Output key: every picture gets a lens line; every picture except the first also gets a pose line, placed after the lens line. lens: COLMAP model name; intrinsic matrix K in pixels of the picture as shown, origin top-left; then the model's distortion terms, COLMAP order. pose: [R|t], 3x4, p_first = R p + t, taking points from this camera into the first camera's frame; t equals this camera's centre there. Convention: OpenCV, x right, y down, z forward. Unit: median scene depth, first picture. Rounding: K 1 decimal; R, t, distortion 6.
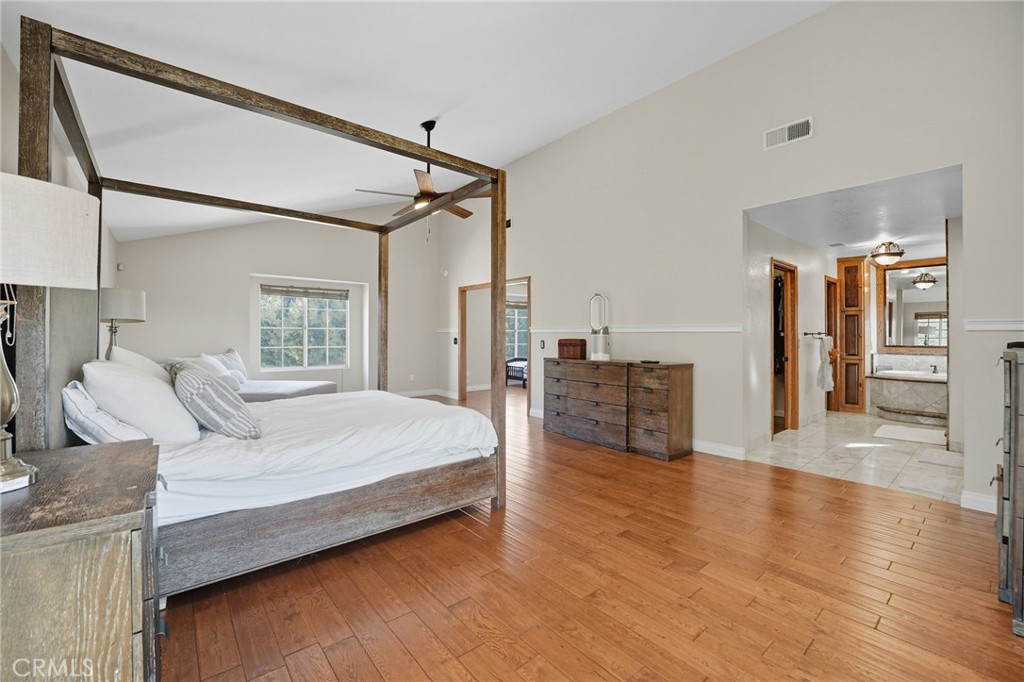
lens RADIAL K [[426.2, 0, 512.0], [0, 426.2, 341.0], [0, 0, 1]] dist [-0.026120, 0.000106]
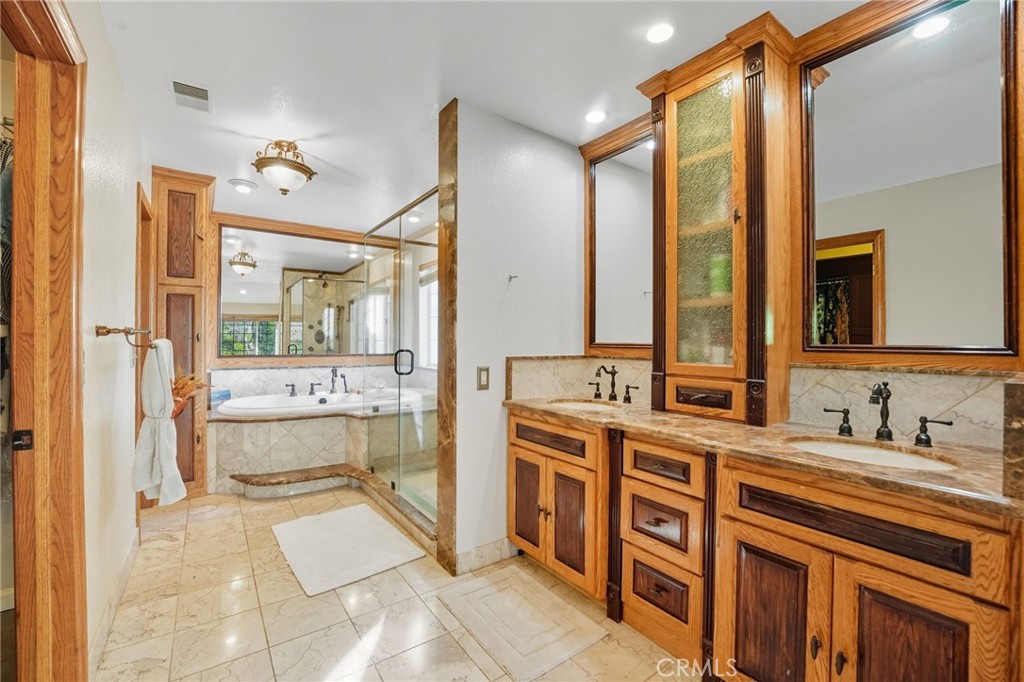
lens RADIAL K [[426.2, 0, 512.0], [0, 426.2, 341.0], [0, 0, 1]] dist [-0.026120, 0.000106]
pose [[0.073636, 0.005927, 0.997268, 0.376216], [-0.005506, 0.999970, -0.005536, -0.008694], [-0.997270, -0.005084, 0.073667, 0.607127]]
